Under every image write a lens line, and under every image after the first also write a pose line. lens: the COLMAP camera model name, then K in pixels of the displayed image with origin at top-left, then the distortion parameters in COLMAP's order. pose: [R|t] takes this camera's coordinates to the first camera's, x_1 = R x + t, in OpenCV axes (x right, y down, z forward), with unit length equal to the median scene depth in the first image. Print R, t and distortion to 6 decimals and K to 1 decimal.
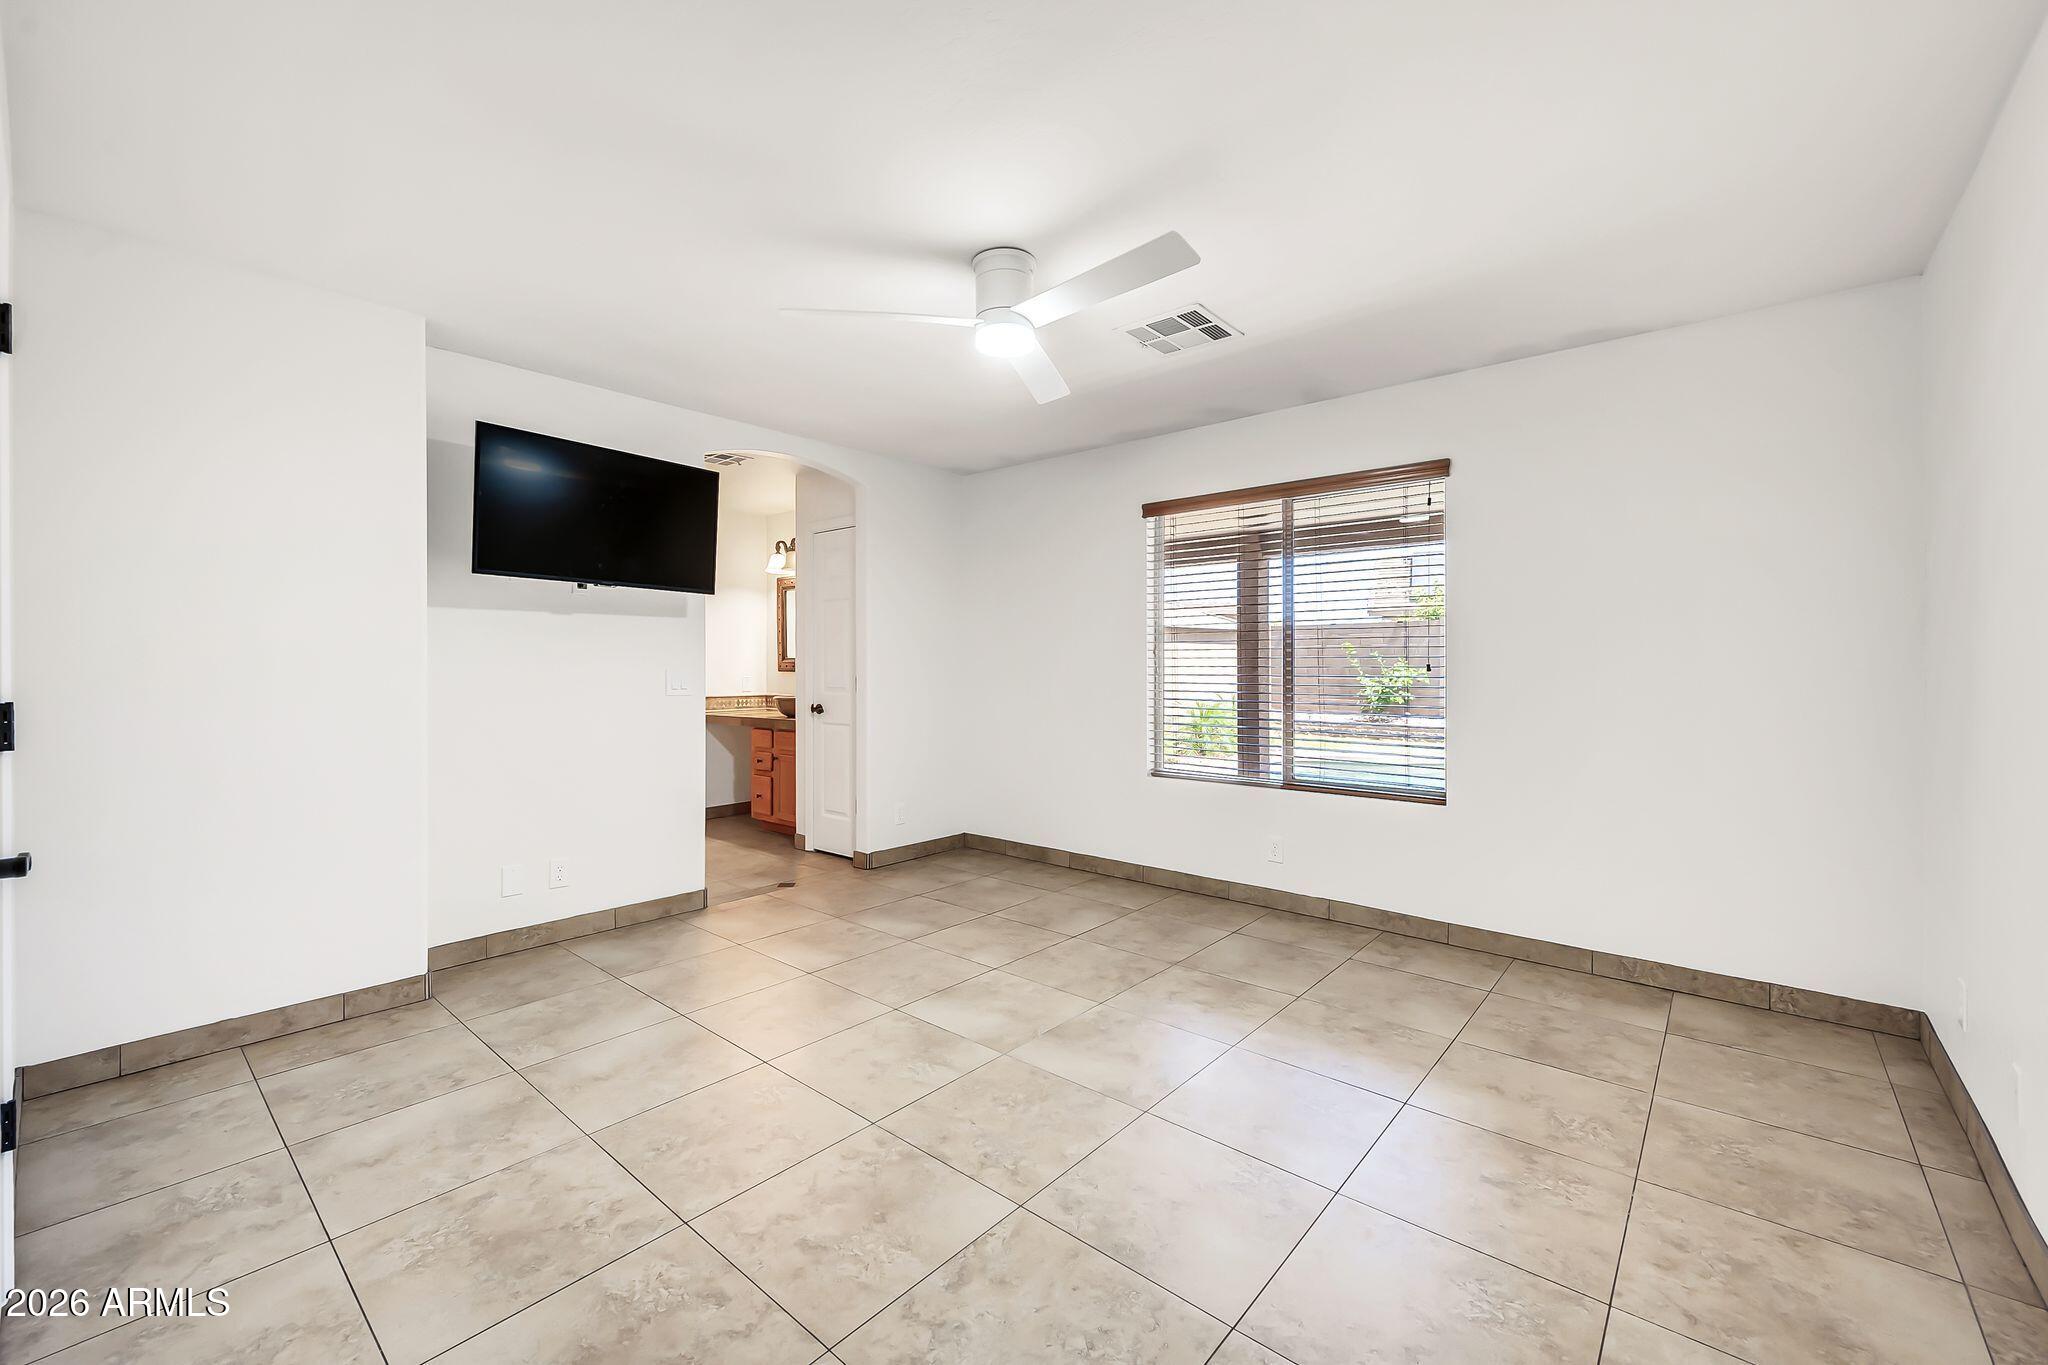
lens RADIAL K [[825.8, 0, 1020.4], [0, 825.8, 670.0], [0, 0, 1]] dist [-0.001668, 0.000934]
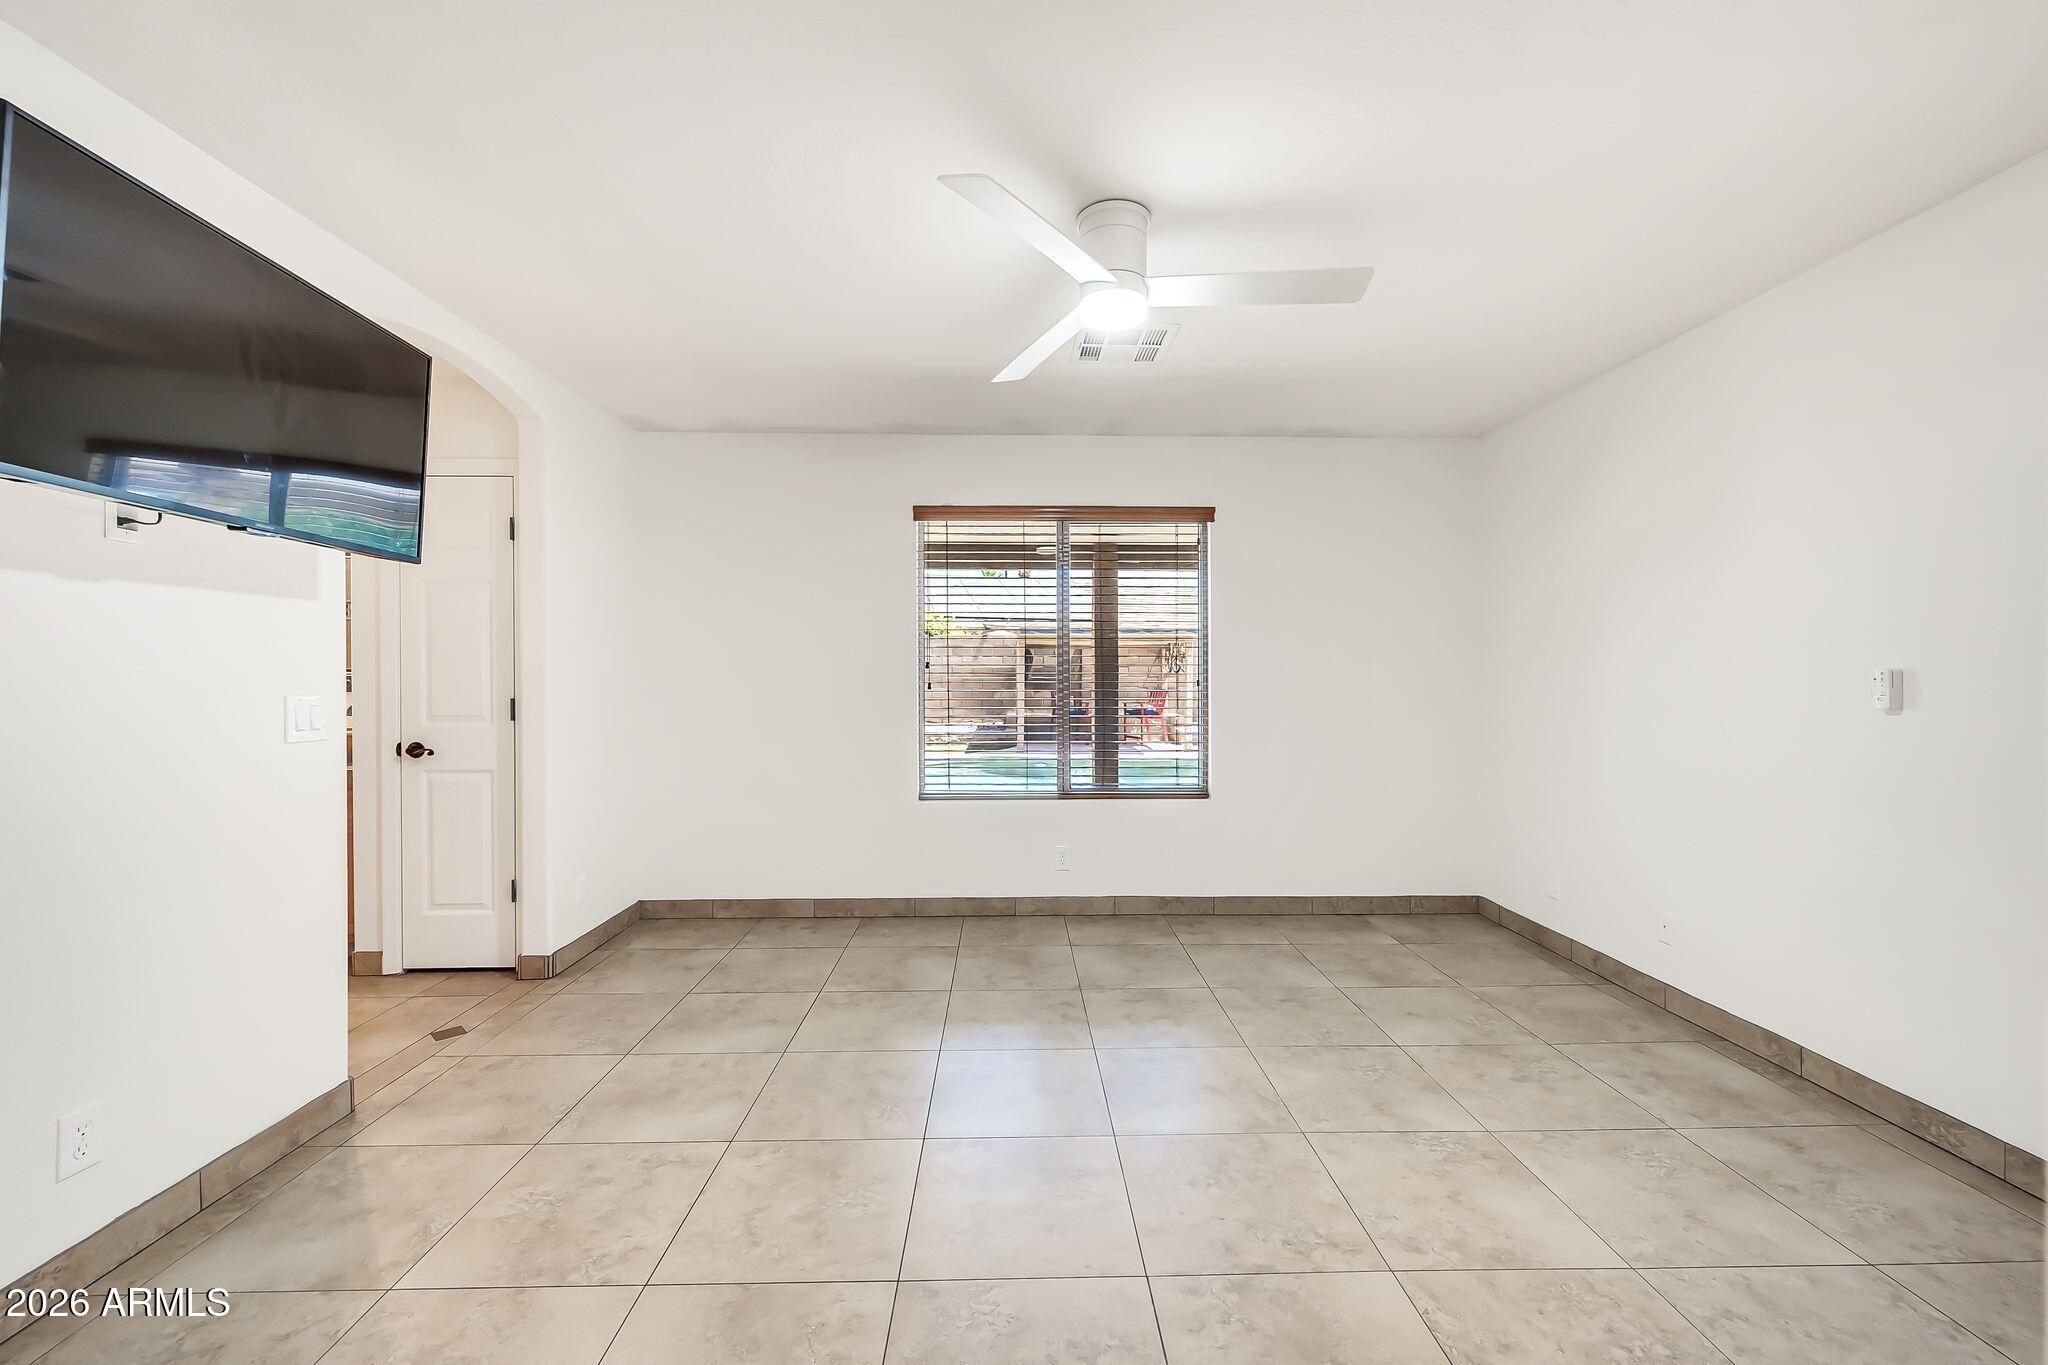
lens RADIAL K [[818.6, 0, 1036.8], [0, 818.6, 678.5], [0, 0, 1]] dist [0.000195, -0.000168]
pose [[0.739465, -0.003197, 0.673187, -0.460390], [0.003322, 0.999994, 0.001100, -0.010835], [-0.673187, 0.001423, 0.739471, 0.294479]]
